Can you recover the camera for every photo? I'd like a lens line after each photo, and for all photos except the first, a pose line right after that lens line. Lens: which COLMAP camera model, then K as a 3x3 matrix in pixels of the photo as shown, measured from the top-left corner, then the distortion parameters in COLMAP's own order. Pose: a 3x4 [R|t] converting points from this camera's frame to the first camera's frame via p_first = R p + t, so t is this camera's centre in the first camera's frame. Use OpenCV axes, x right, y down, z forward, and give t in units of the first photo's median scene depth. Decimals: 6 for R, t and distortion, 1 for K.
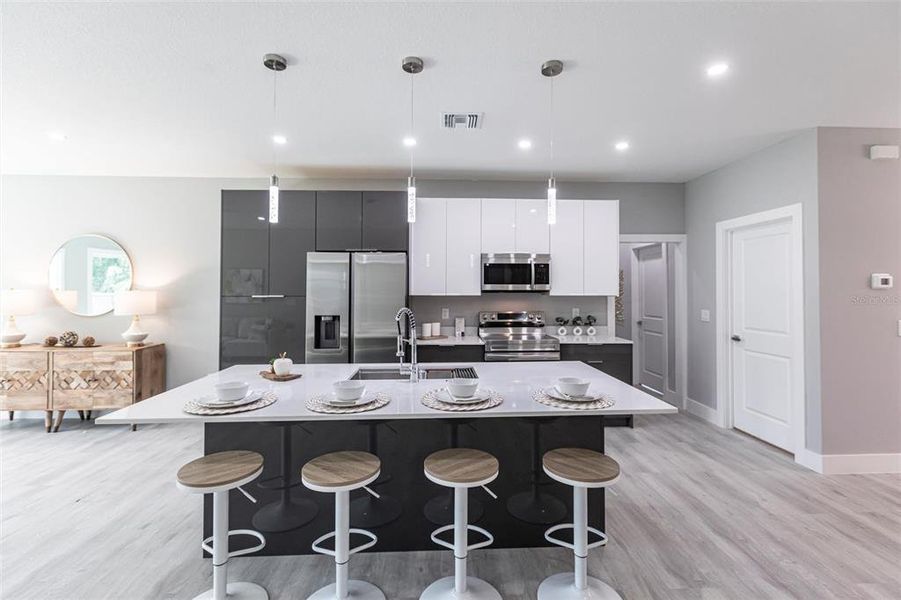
lens RADIAL K [[406.9, 0, 451.8], [0, 406.9, 294.4], [0, 0, 1]] dist [0.002715, -0.000111]
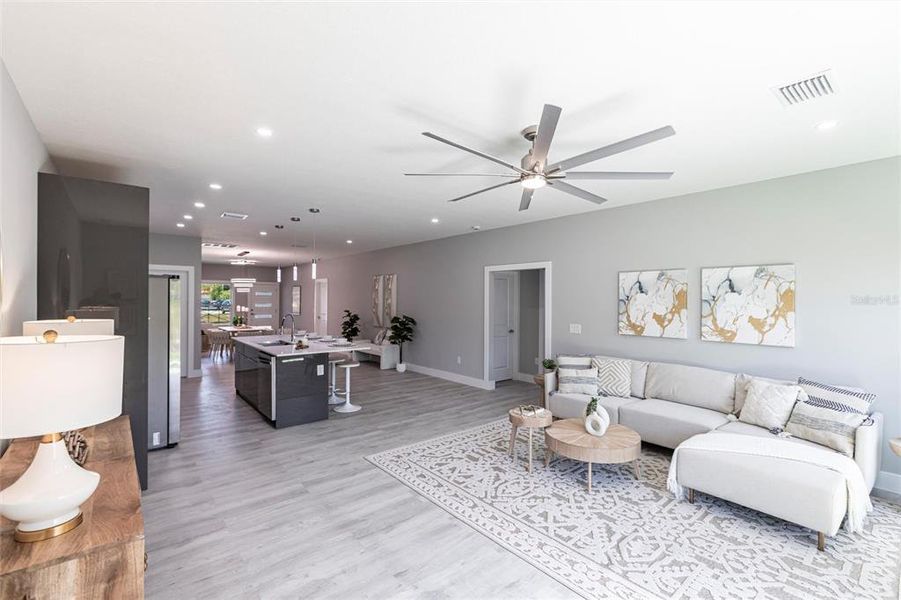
lens RADIAL K [[406.9, 0, 451.8], [0, 406.9, 294.4], [0, 0, 1]] dist [0.002715, -0.000111]
pose [[-0.600519, 0.005556, 0.799591, -1.565827], [0.001872, 0.999983, -0.005542, -0.039237], [-0.799608, -0.001831, -0.600520, 0.984891]]
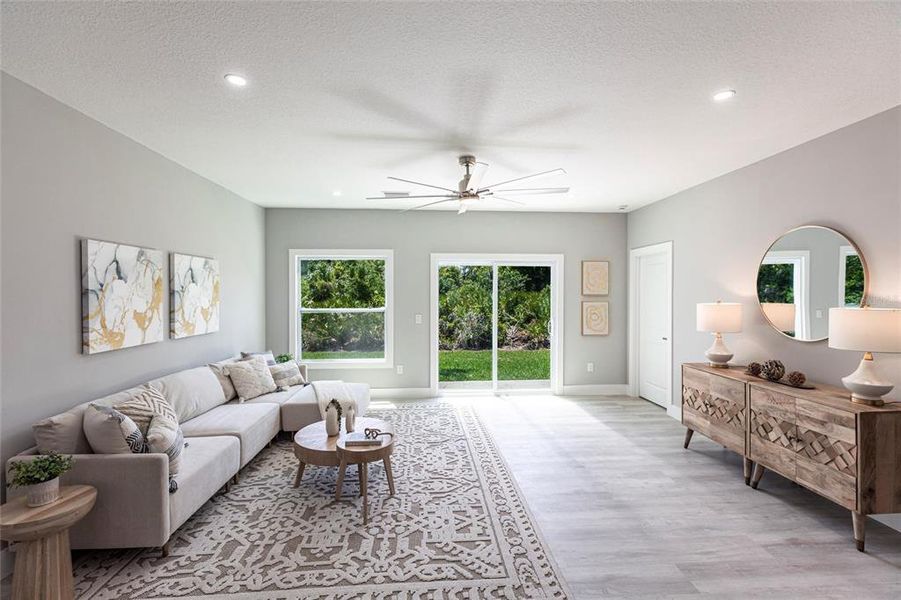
lens RADIAL K [[402.2, 0, 450.5], [0, 402.2, 292.0], [0, 0, 1]] dist [-0.000097, -0.000162]
pose [[0.017521, -0.003593, -0.999840, -0.217369], [-0.007562, 0.999964, -0.003726, -0.028237], [0.999818, 0.007626, 0.017493, 0.408916]]
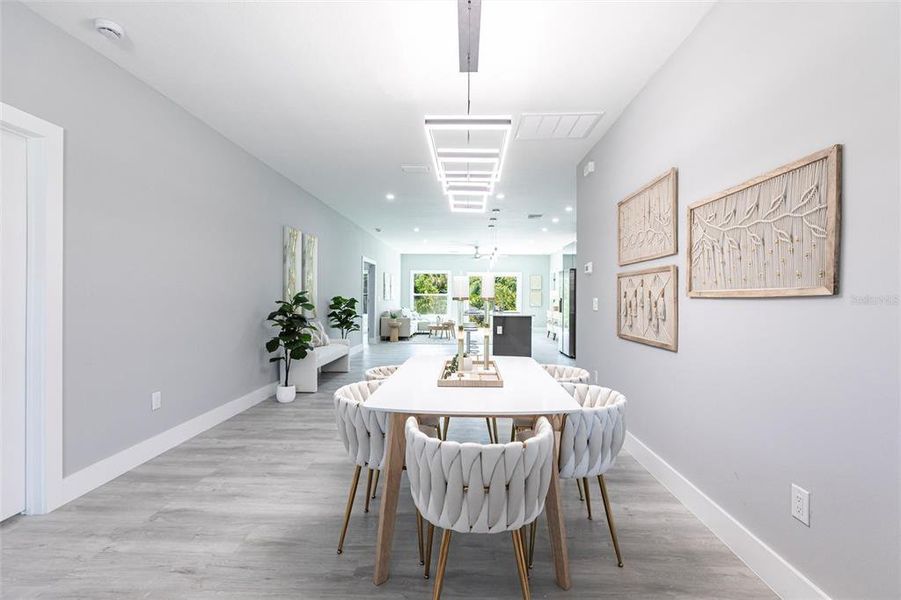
lens RADIAL K [[406.9, 0, 451.8], [0, 406.9, 294.4], [0, 0, 1]] dist [0.002715, -0.000111]
pose [[-0.075962, -0.007290, -0.997084, 1.891931], [-0.017787, 0.999824, -0.005955, 0.049831], [0.996952, 0.017283, -0.076078, 0.509444]]
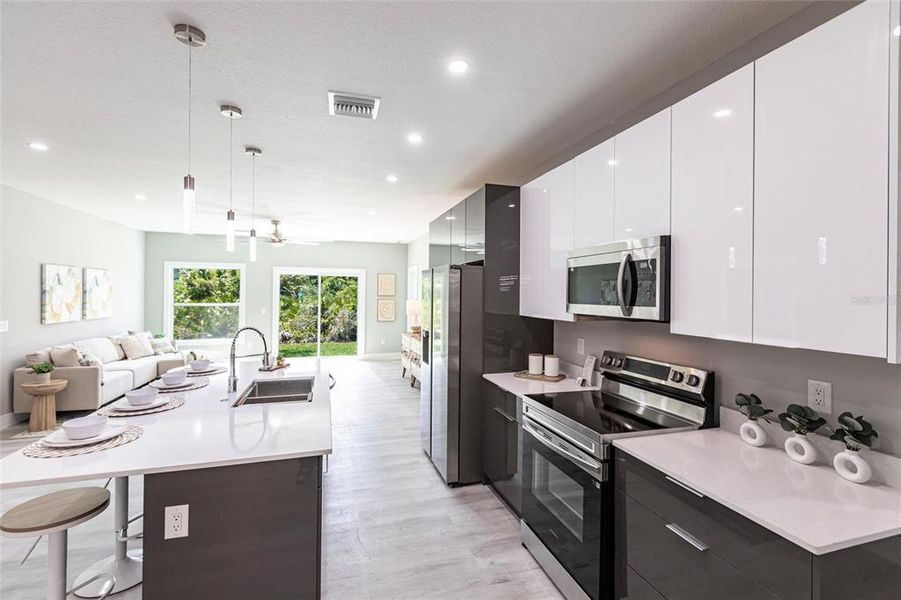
lens RADIAL K [[402.2, 0, 450.5], [0, 402.2, 292.0], [0, 0, 1]] dist [-0.000097, -0.000162]
pose [[0.255821, -0.002259, -0.966722, 0.644637], [-0.017062, 0.999831, -0.006851, -0.038007], [0.966574, 0.018247, 0.255739, 0.728768]]
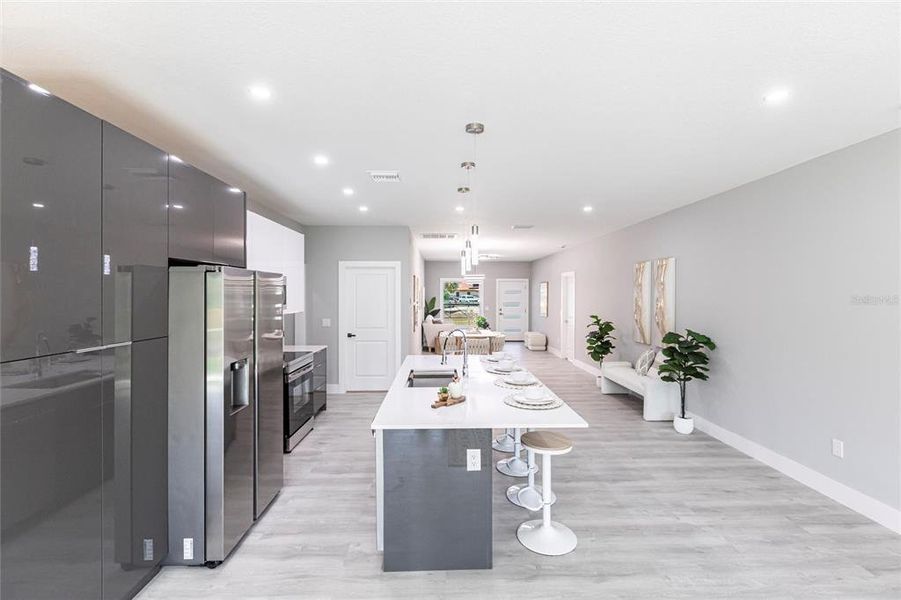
lens RADIAL K [[406.9, 0, 451.8], [0, 406.9, 294.4], [0, 0, 1]] dist [0.002715, -0.000111]
pose [[0.010975, 0.000326, 0.999940, -0.906744], [0.007270, 0.999973, -0.000406, -0.048615], [-0.999913, 0.007274, 0.010972, 0.584291]]
